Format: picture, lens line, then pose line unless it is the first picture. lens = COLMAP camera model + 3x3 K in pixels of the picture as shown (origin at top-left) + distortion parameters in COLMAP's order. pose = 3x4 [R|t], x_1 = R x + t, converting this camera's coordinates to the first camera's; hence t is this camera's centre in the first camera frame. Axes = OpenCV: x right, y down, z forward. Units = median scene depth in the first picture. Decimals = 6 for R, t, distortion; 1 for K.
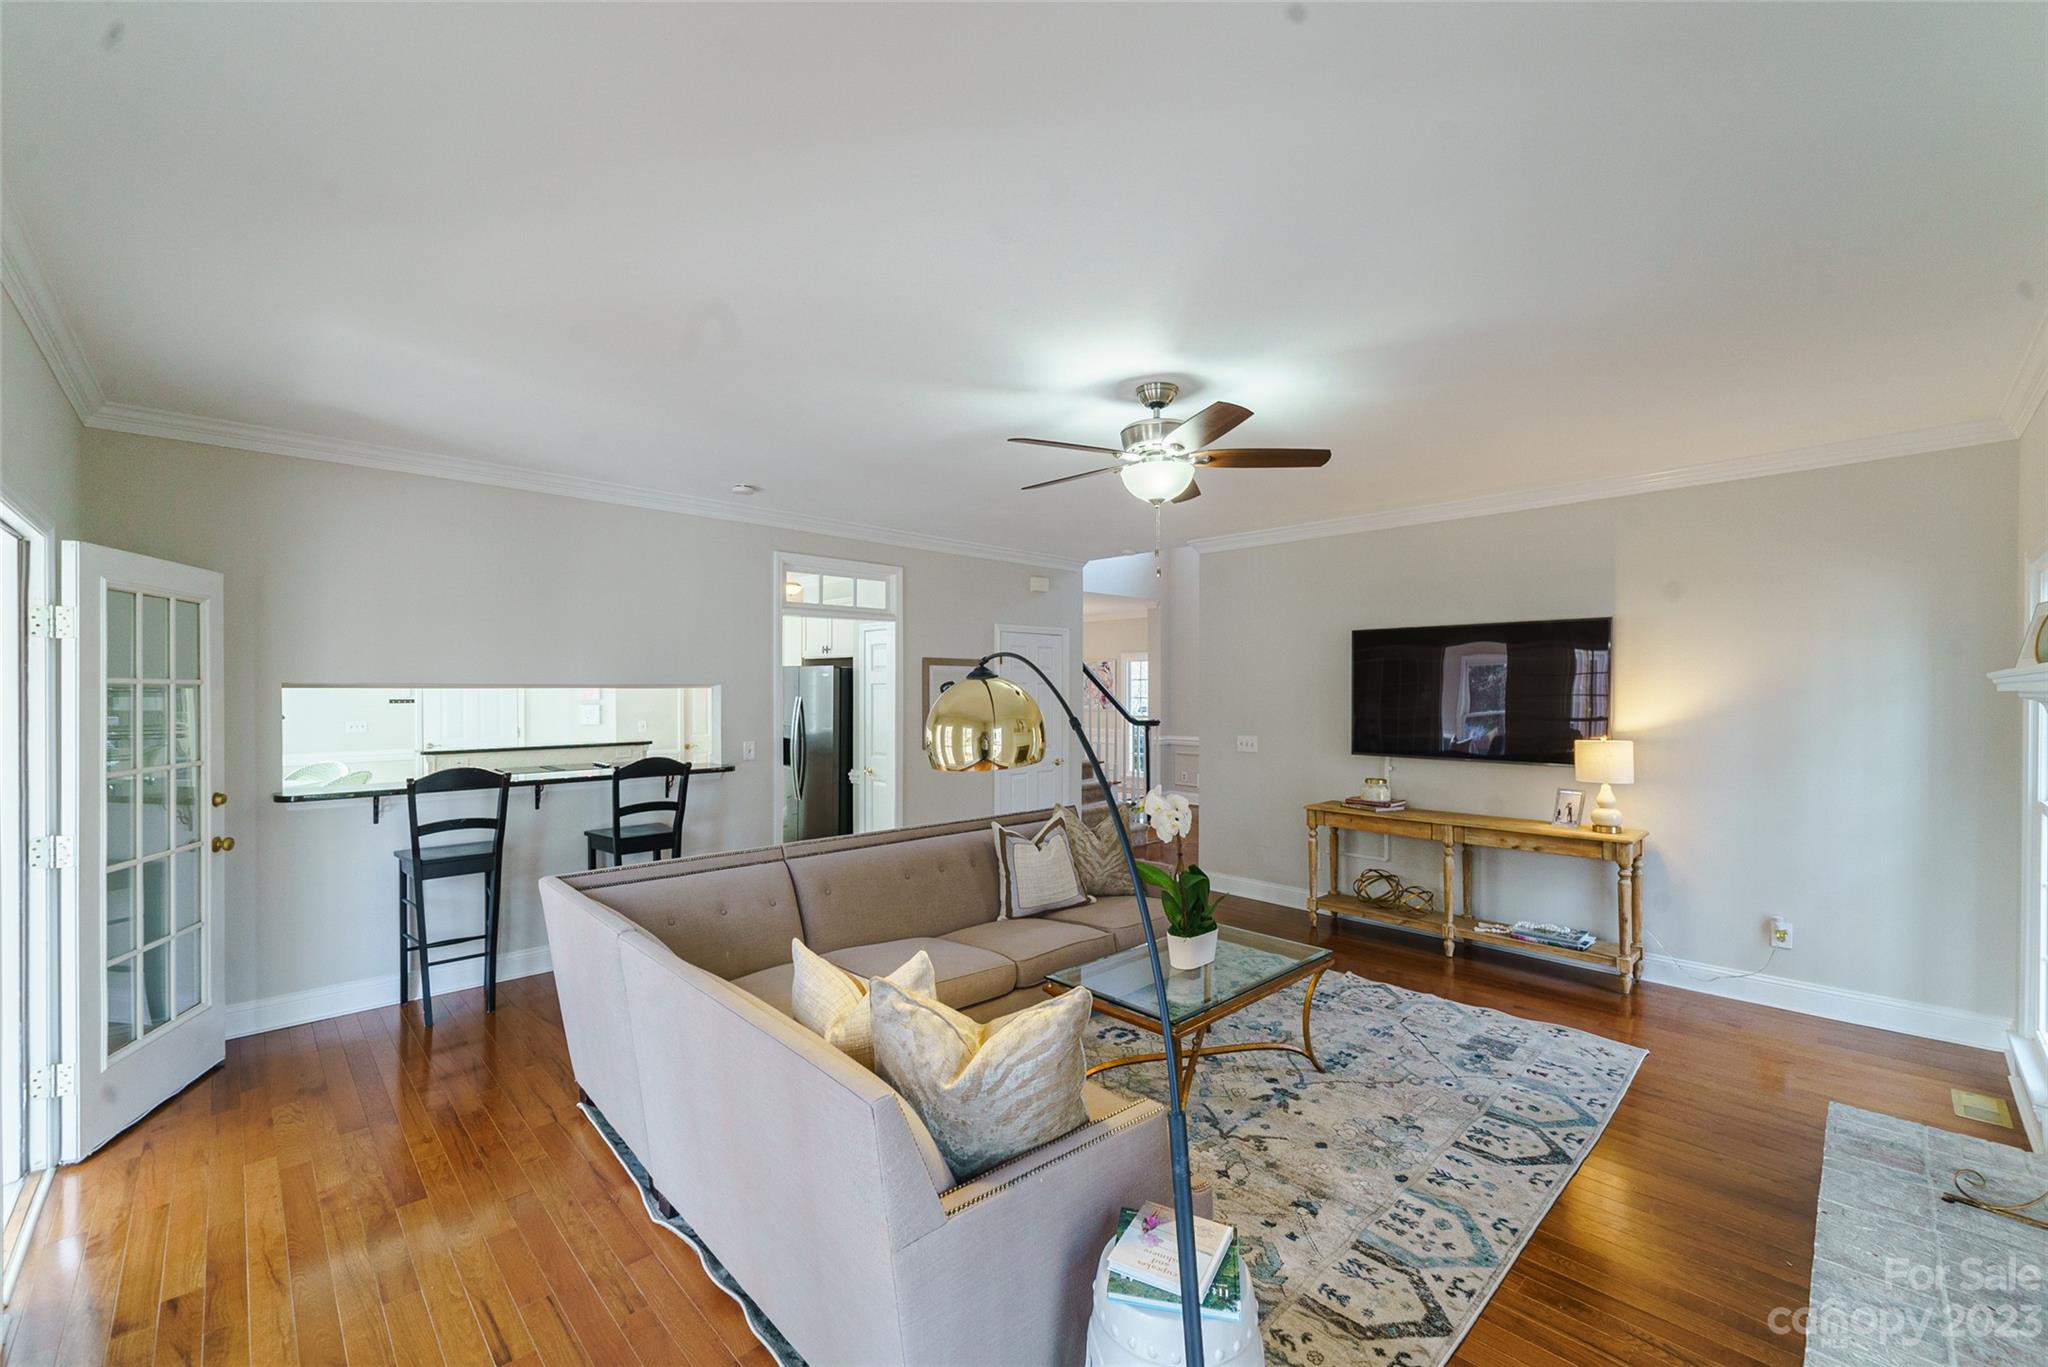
lens RADIAL K [[847.7, 0, 1013.2], [0, 847.7, 688.9], [0, 0, 1]] dist [0.002359, -0.001673]
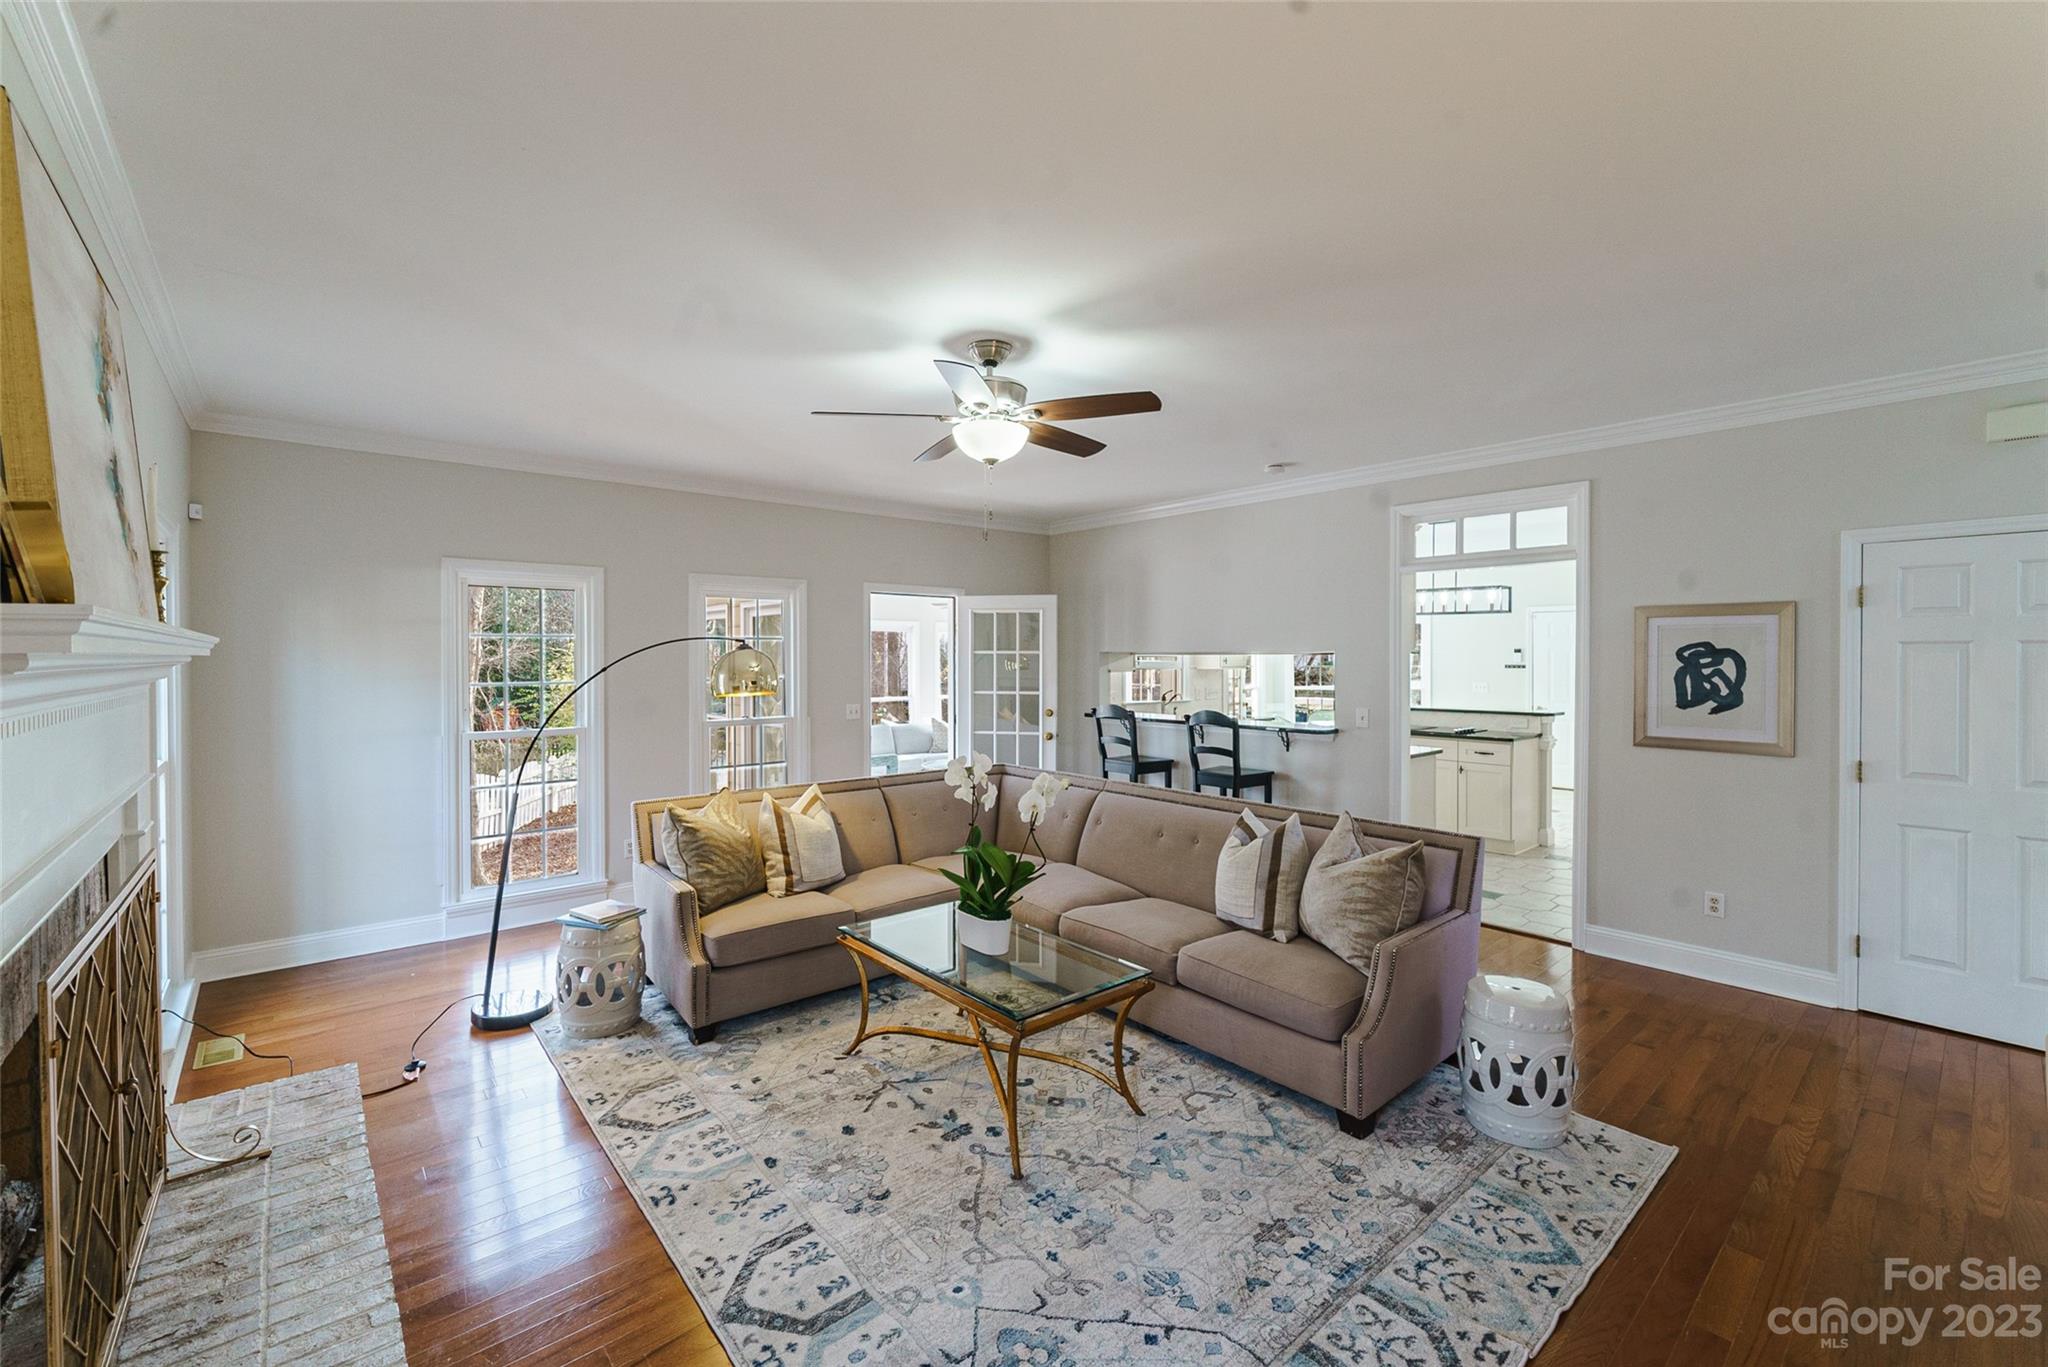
lens RADIAL K [[847.7, 0, 1010.7], [0, 847.7, 653.1], [0, 0, 1]] dist [0.002359, -0.001673]
pose [[-0.065451, -0.003831, -0.997848, 1.056362], [-0.000826, 0.999992, -0.003785, 0.003005], [0.997855, 0.000577, -0.065454, 1.006313]]
